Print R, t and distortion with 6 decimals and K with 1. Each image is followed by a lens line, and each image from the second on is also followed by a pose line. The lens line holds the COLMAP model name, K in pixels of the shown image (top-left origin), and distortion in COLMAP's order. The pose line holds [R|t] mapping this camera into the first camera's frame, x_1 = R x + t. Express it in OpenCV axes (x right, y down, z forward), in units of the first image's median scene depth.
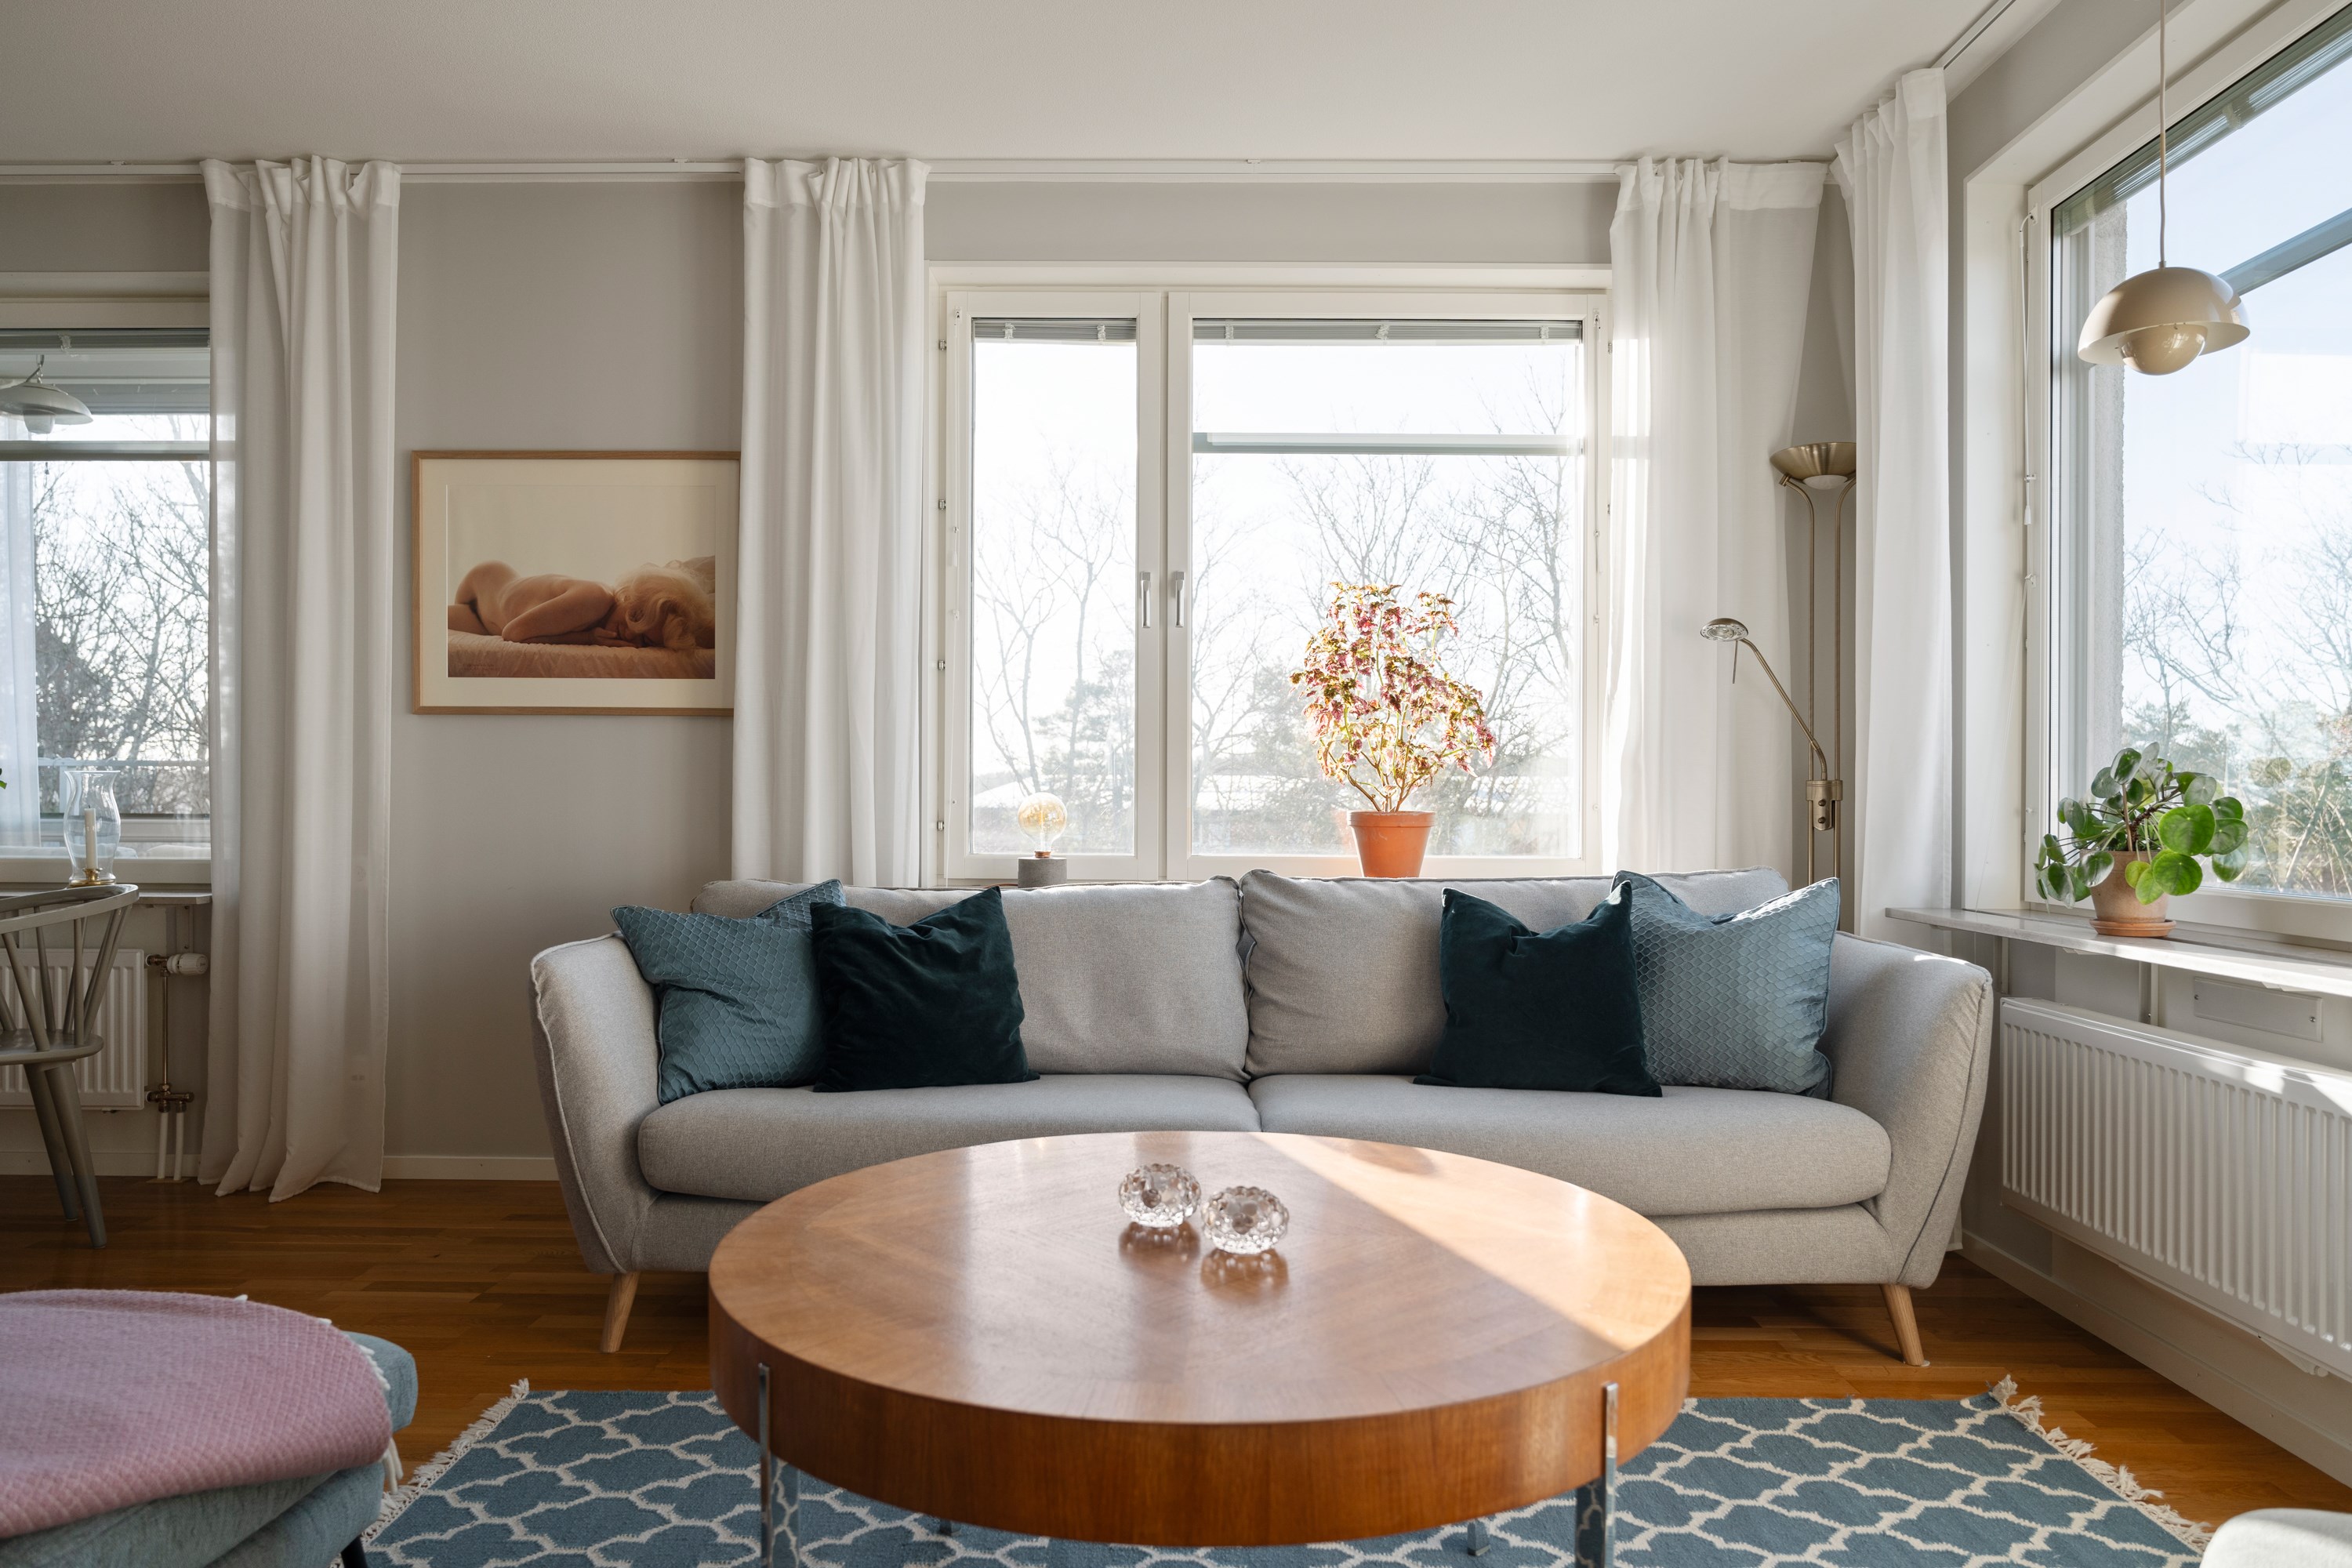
lens RADIAL K [[1554.5, 0, 1175.7], [0, 1554.5, 791.9], [0, 0, 1]] dist [-0.007304, -0.002047]
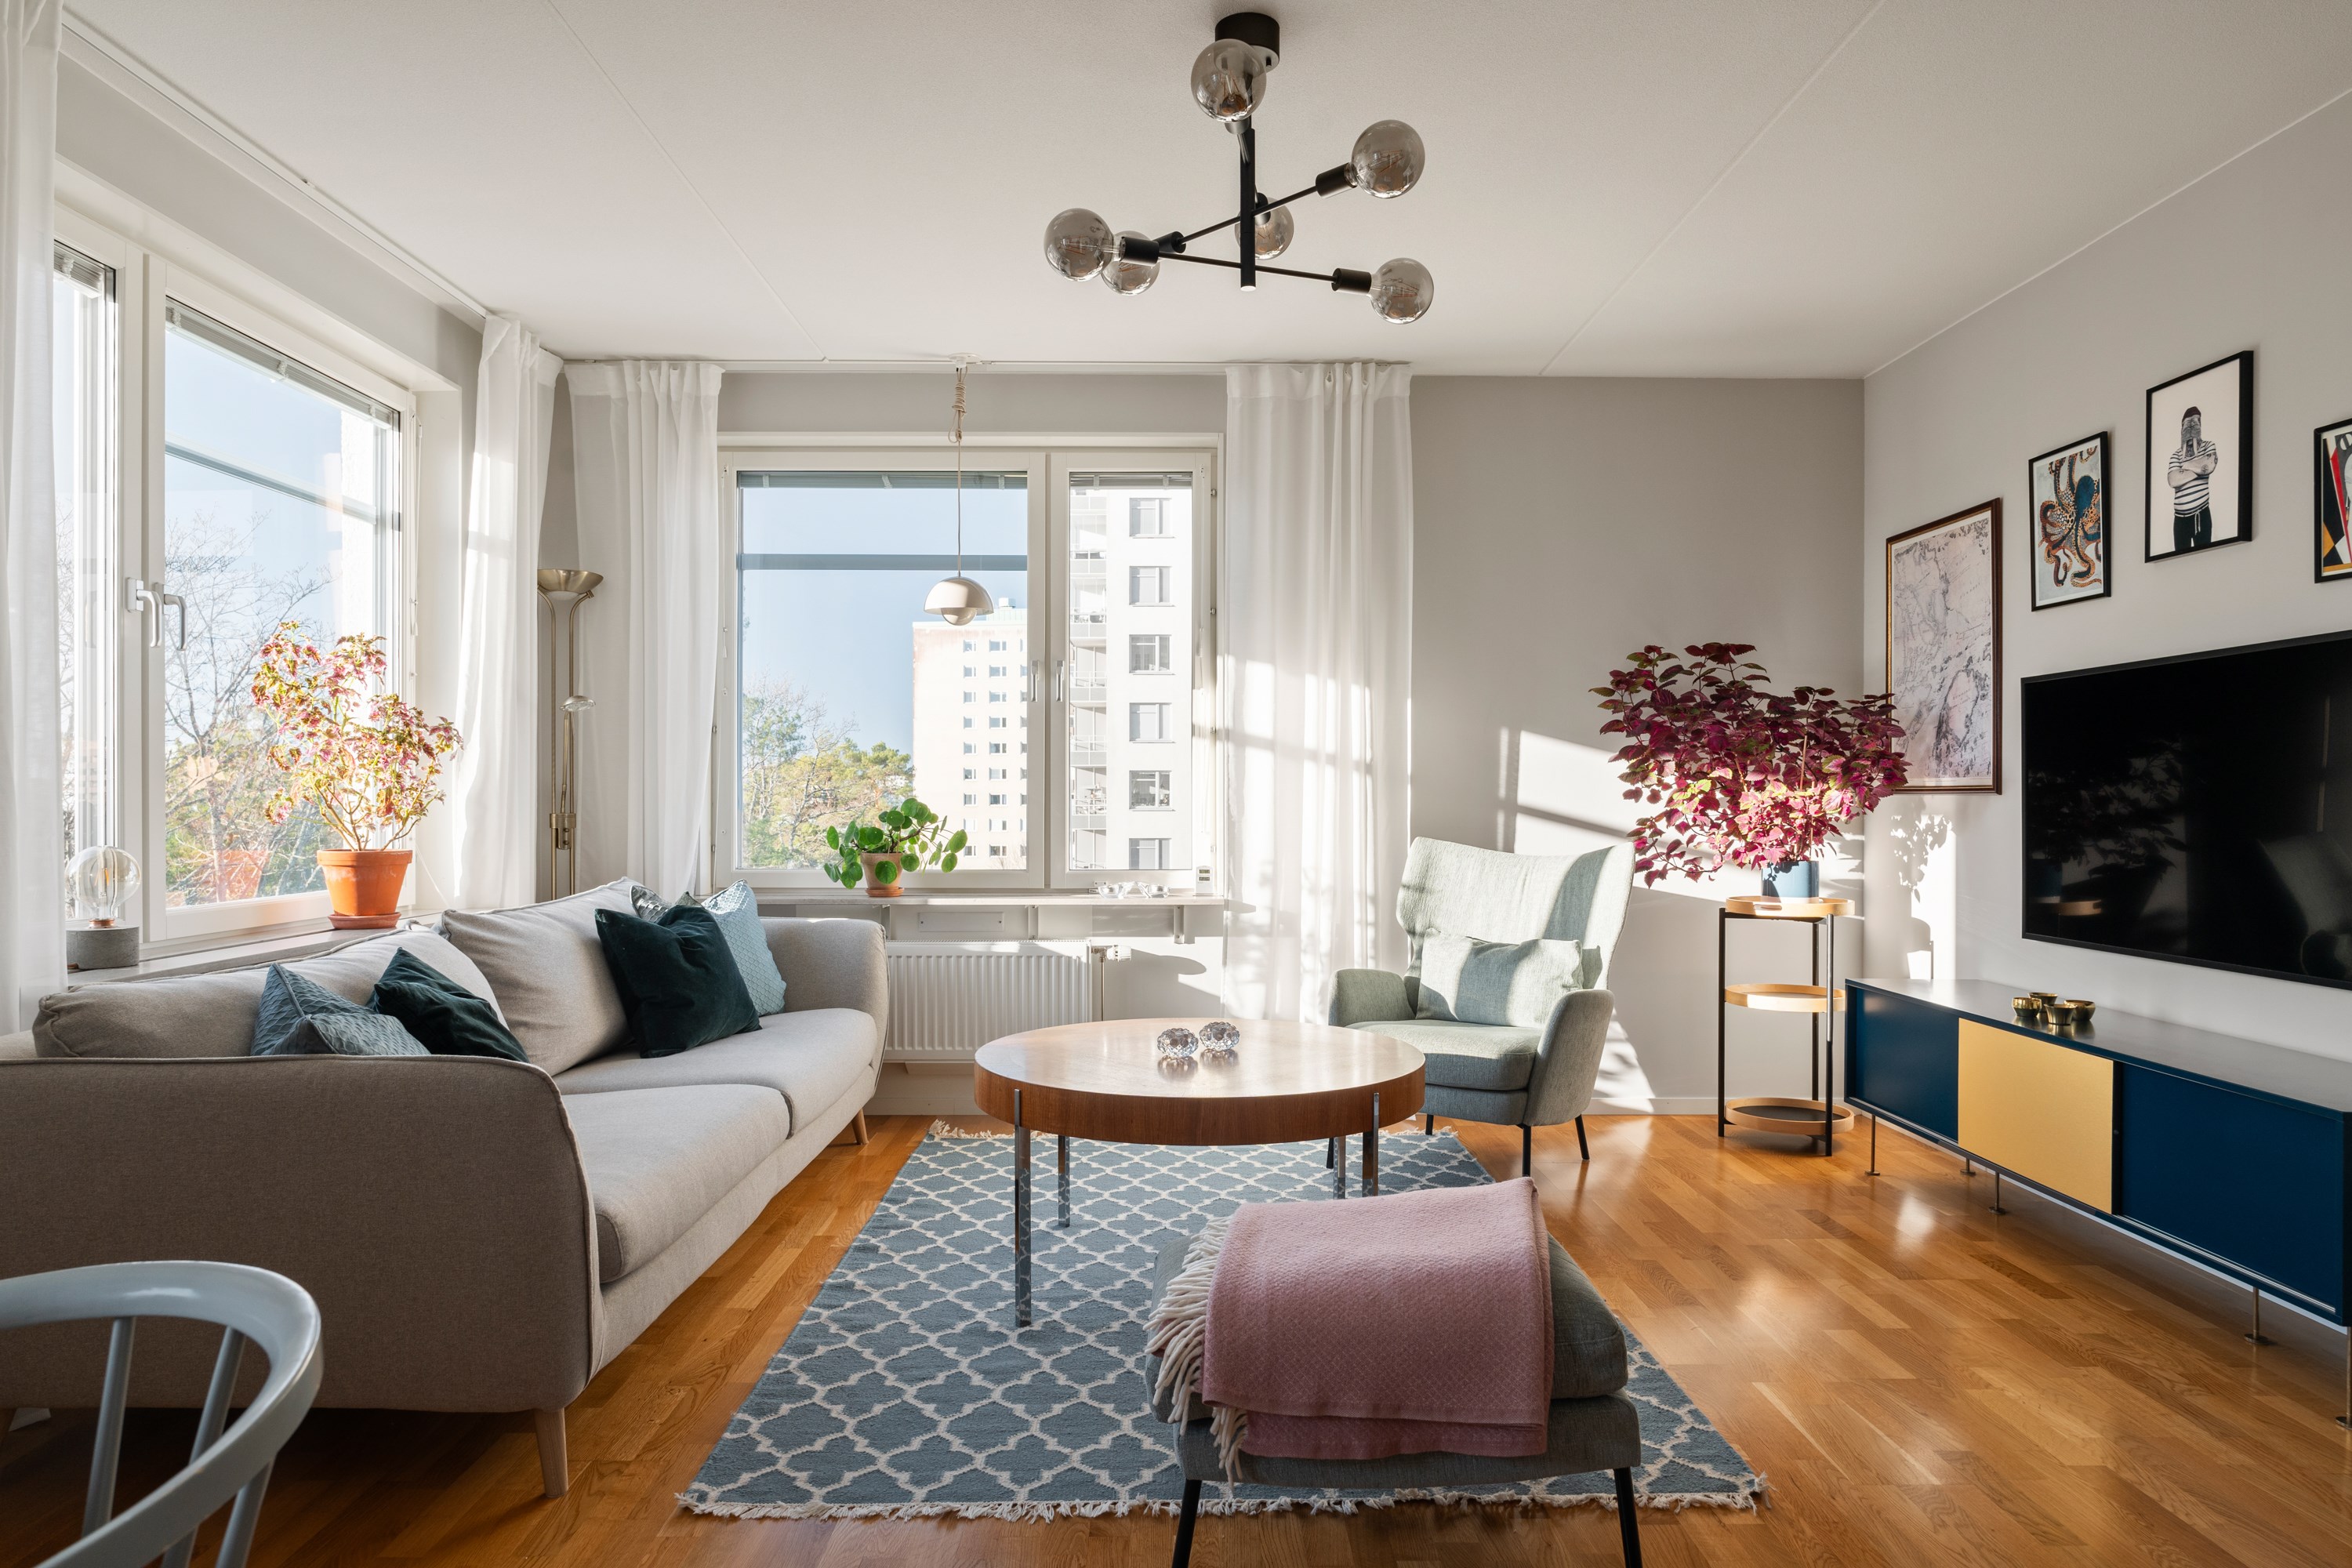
lens RADIAL K [[1489.3, 0, 1176.0], [0, 1489.3, 784.0], [0, 0, 1]] dist [-0.002467, -0.000502]
pose [[-0.031273, 0.002079, 0.999509, -0.874663], [-0.002635, 0.999994, -0.002163, -0.031367], [-0.999507, -0.002702, -0.031268, 0.480643]]
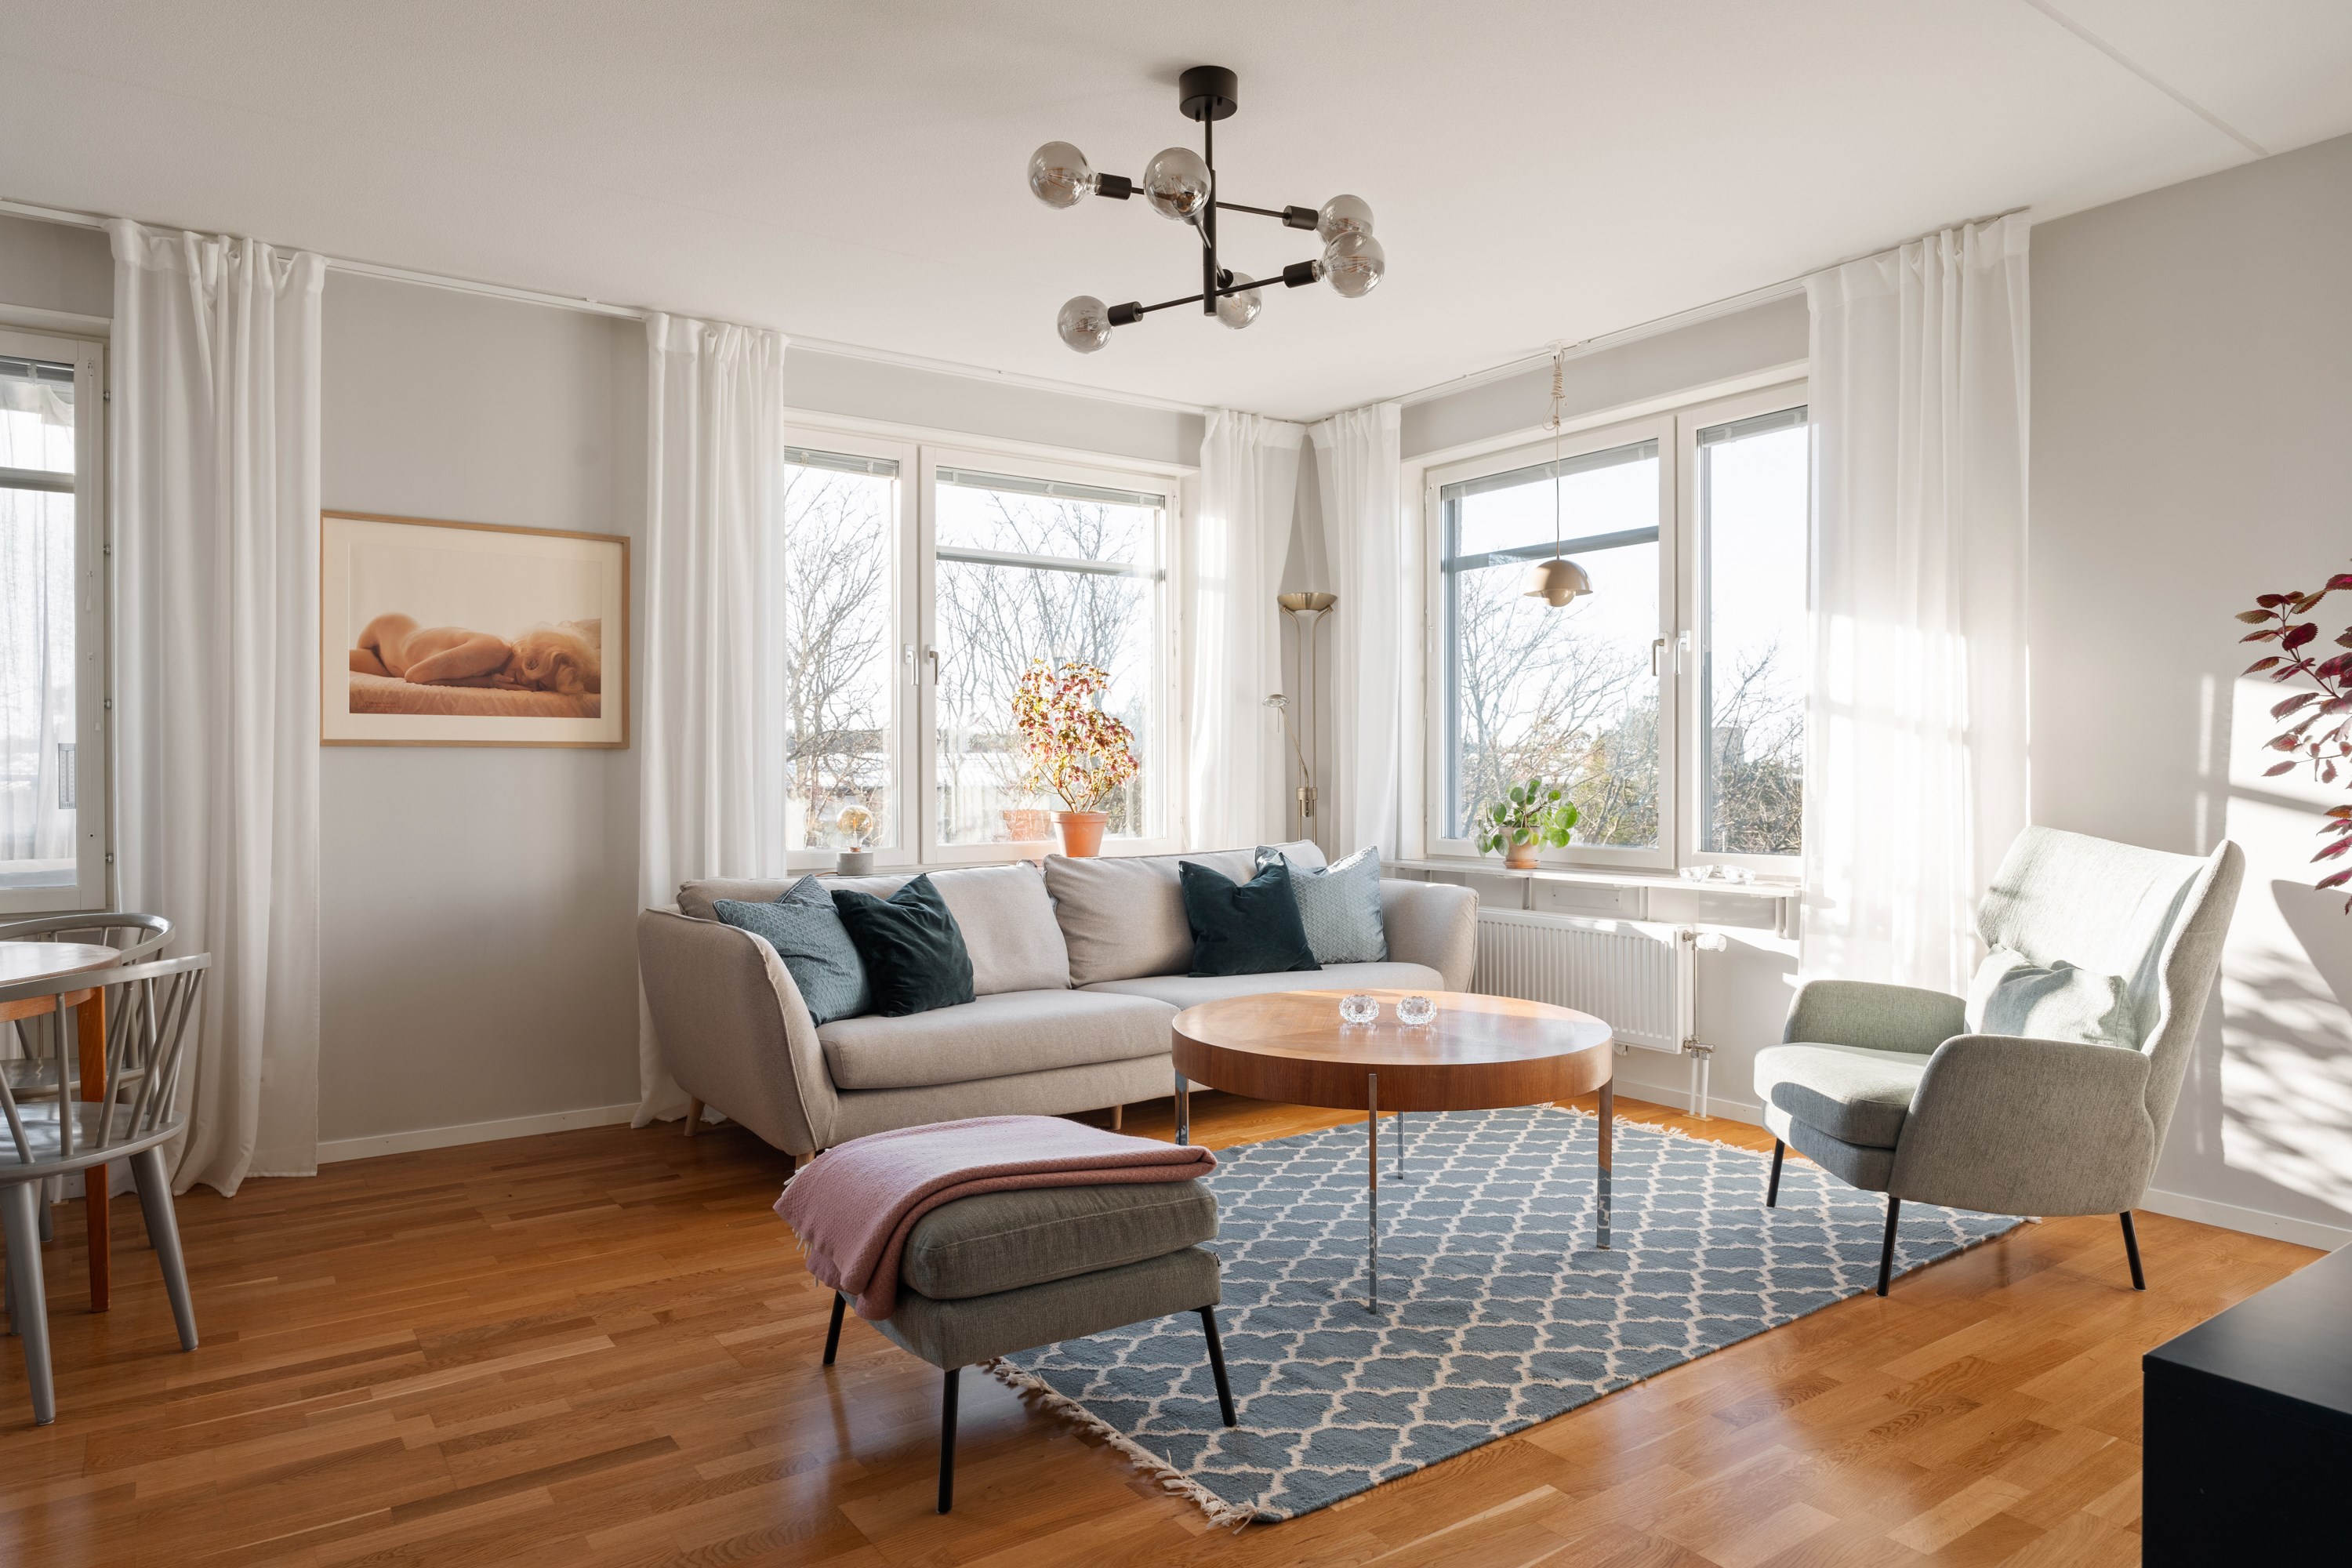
lens RADIAL K [[1477.2, 0, 1180.0], [0, 1477.2, 768.0], [0, 0, 1]] dist [-0.005190, -0.001273]
pose [[0.809189, -0.007495, 0.587501, -0.625163], [0.007066, 0.999970, 0.003024, -0.034299], [-0.587506, 0.001704, 0.809218, -0.222516]]
